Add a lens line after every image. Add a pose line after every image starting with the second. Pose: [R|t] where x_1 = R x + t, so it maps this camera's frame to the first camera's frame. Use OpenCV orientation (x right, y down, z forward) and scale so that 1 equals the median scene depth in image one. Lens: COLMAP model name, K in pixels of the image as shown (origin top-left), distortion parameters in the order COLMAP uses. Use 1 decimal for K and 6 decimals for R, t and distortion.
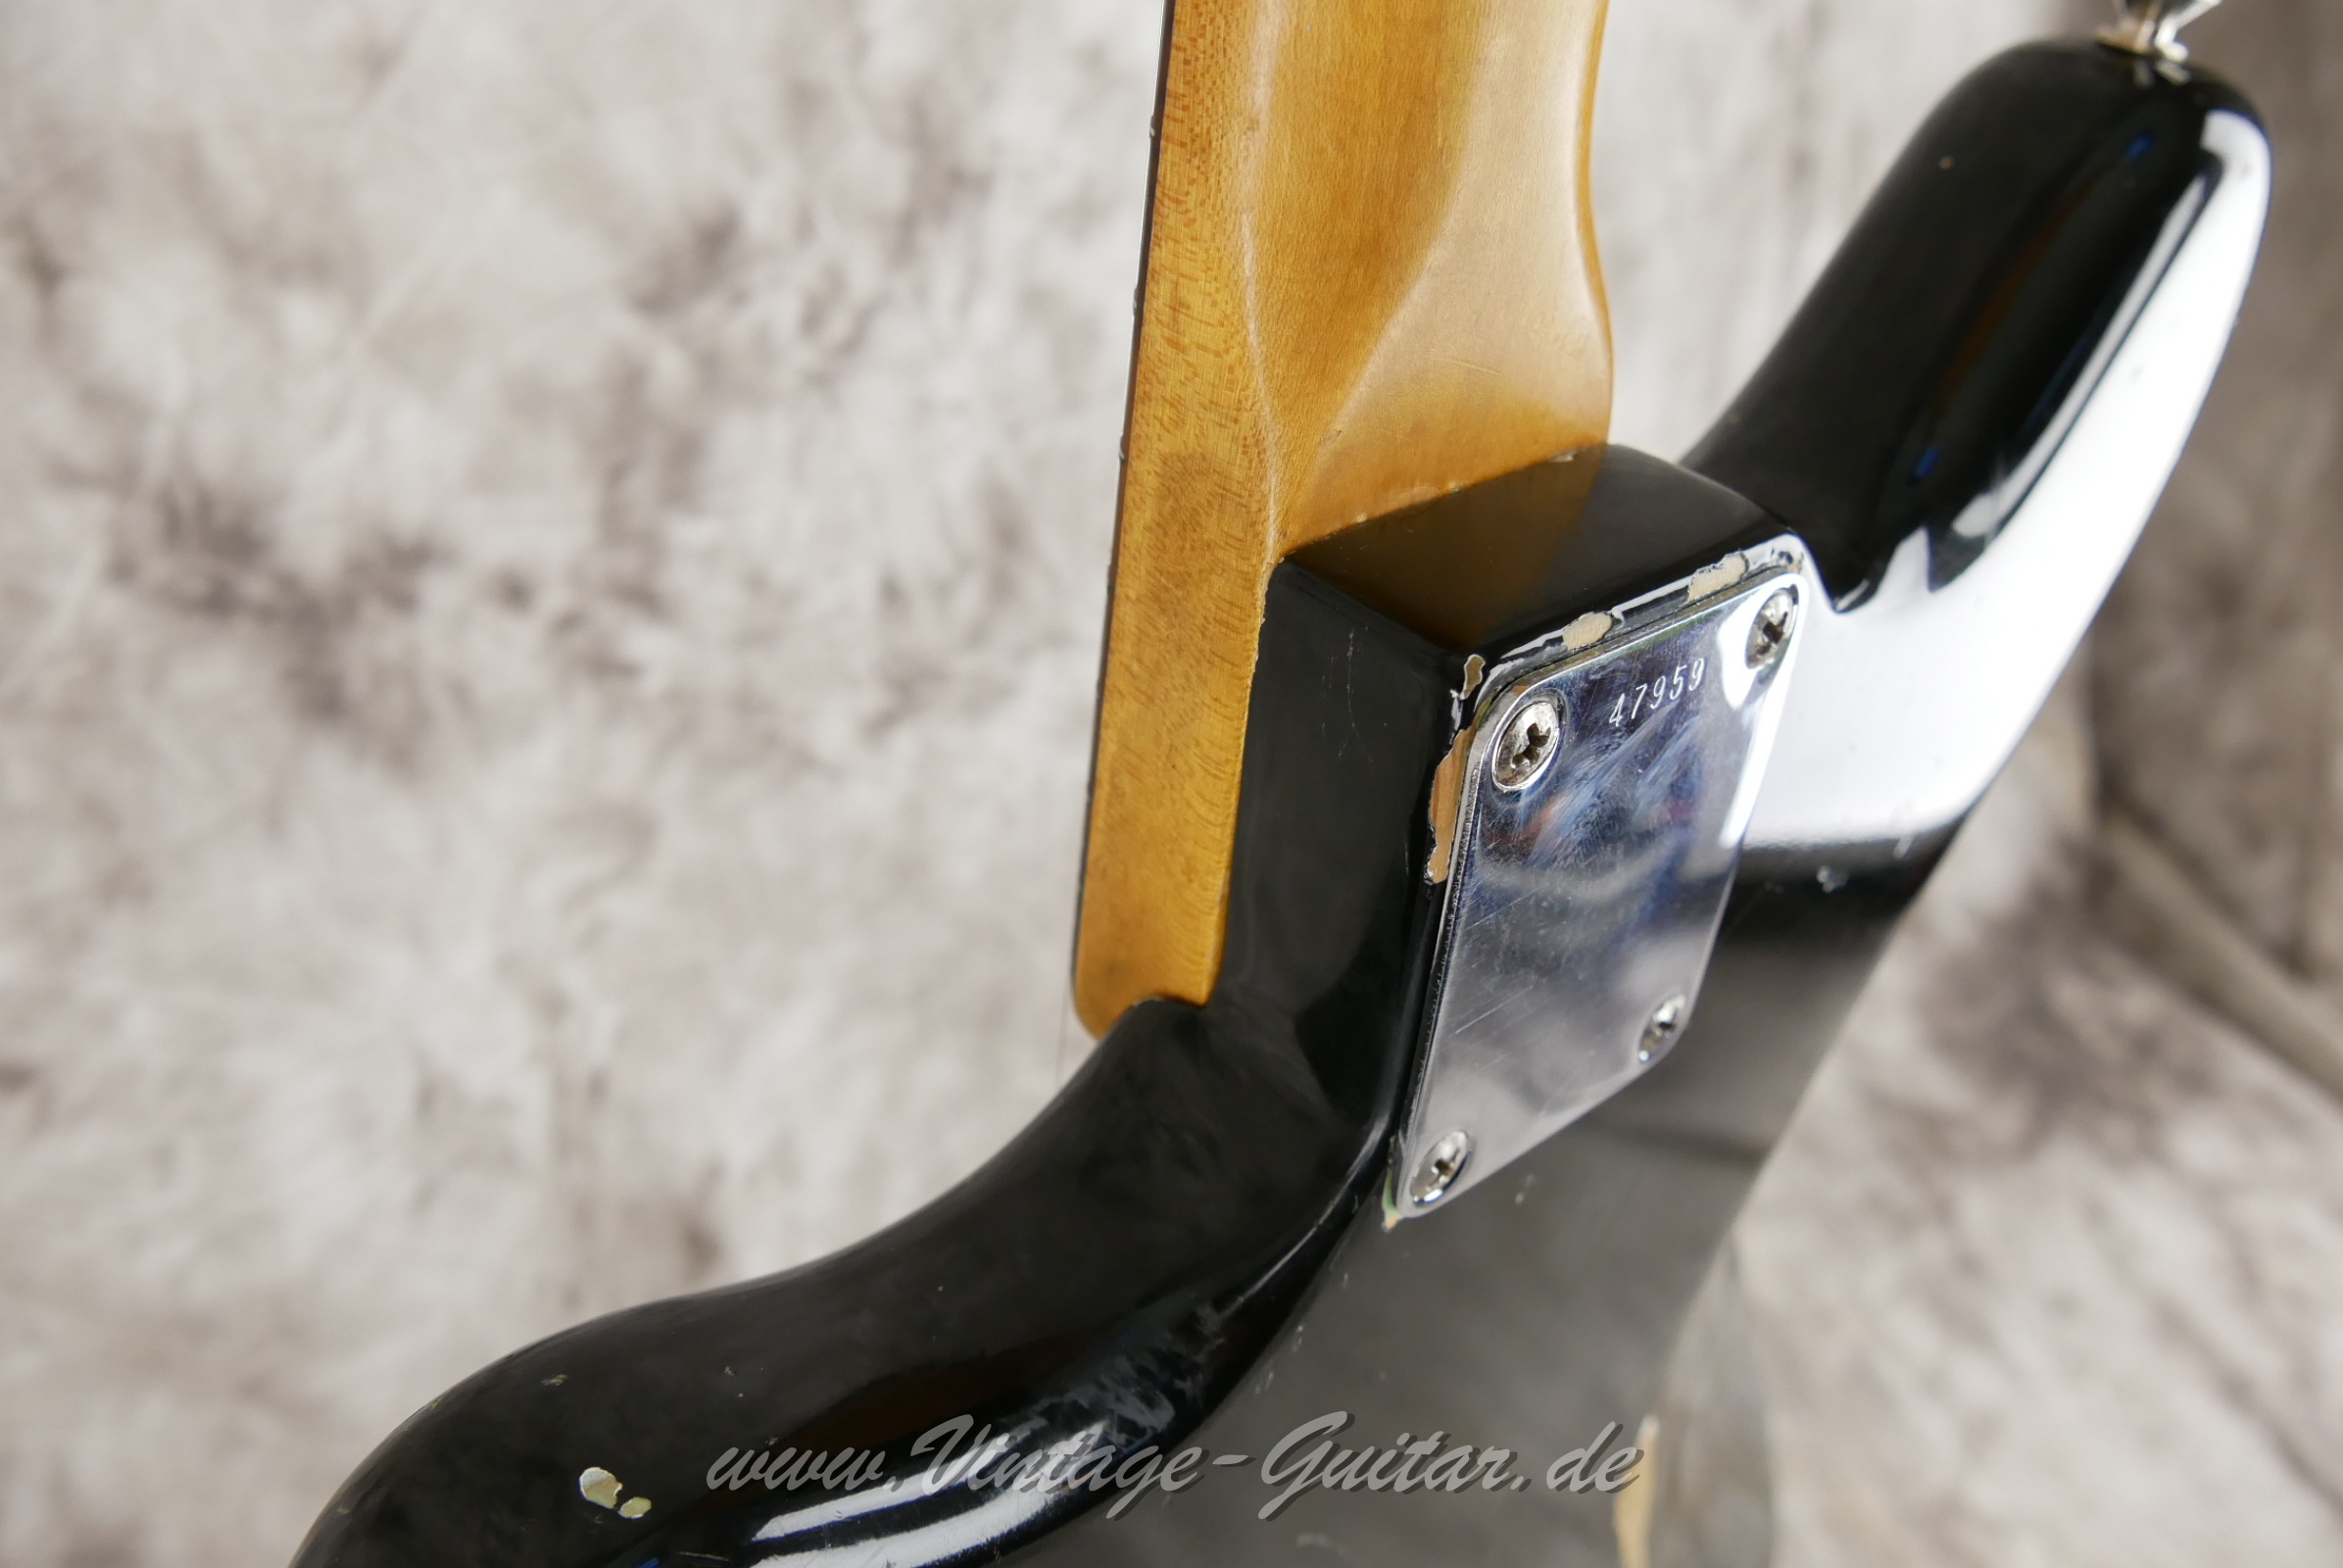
lens RADIAL K [[1952.0, 0, 1130.0], [0, 1952.0, 790.4], [0, 0, 1]] dist [-0.062903, 0.017669]
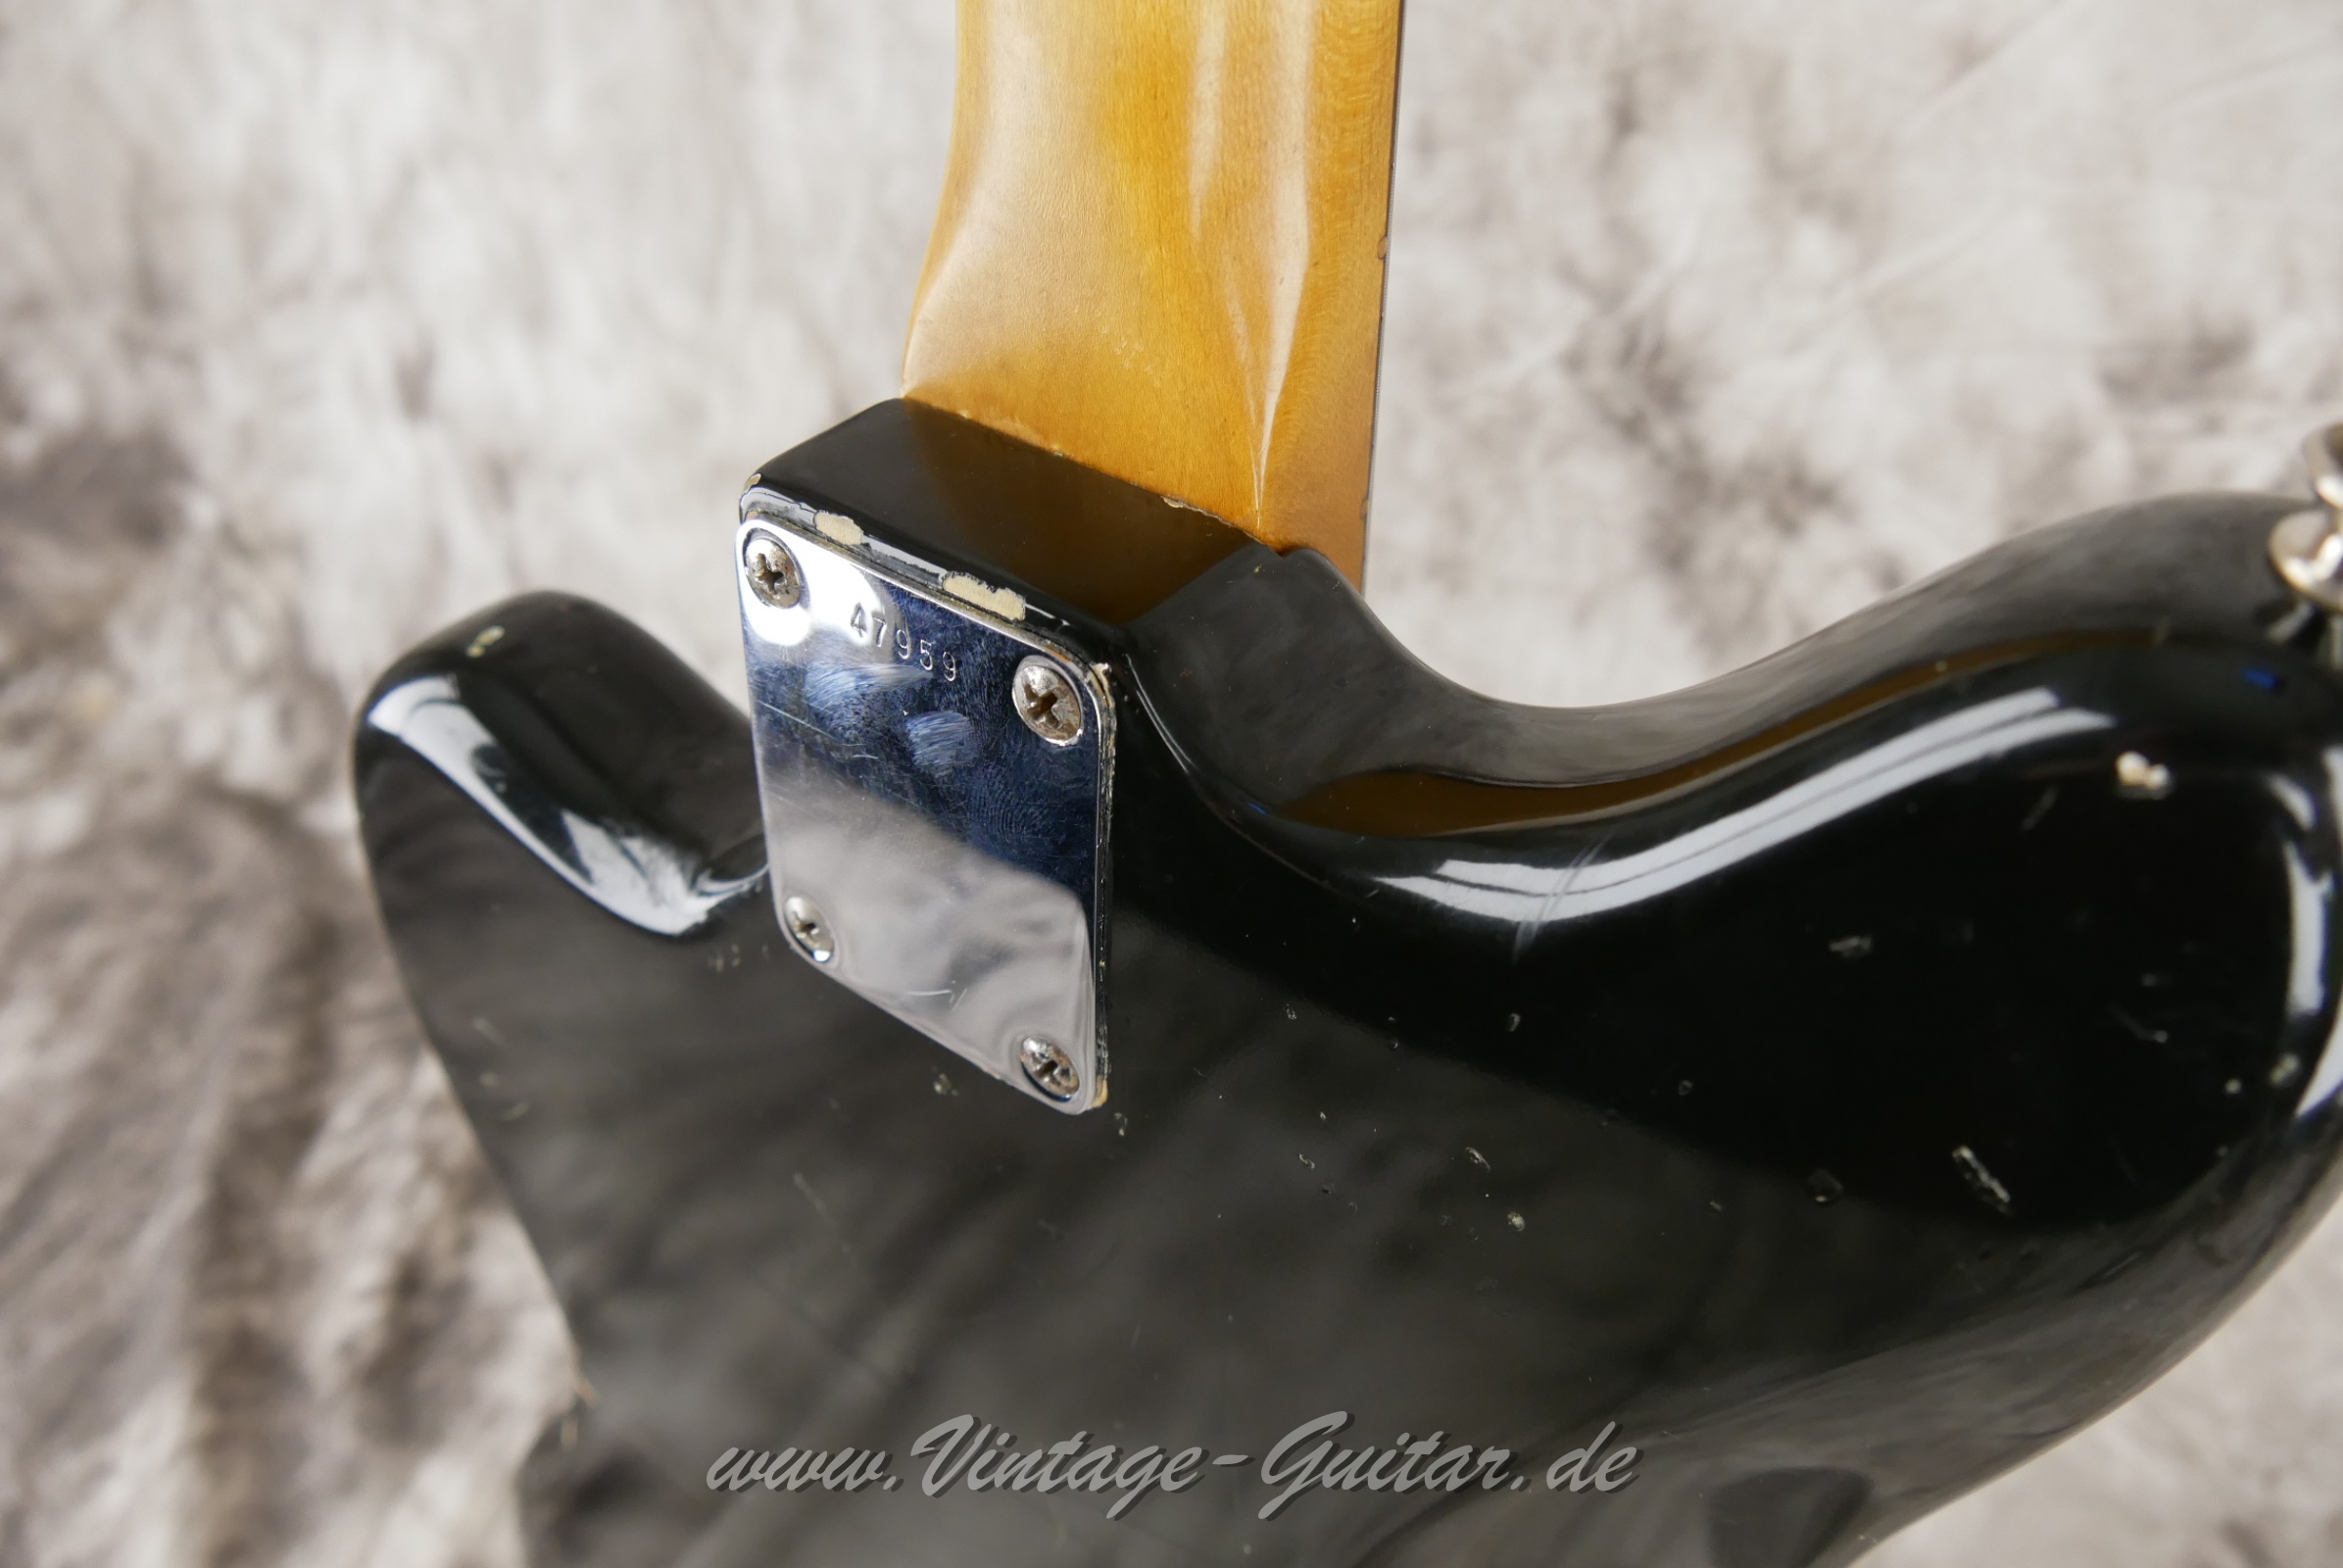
lens RADIAL K [[1929.8, 0, 1162.4], [0, 1929.8, 789.6], [0, 0, 1]] dist [-0.055887, 0.009865]
pose [[0.225658, 0.550101, -0.804032, 0.488343], [-0.540762, 0.757228, 0.366309, -0.185675], [0.810342, 0.352130, 0.468348, 0.254047]]
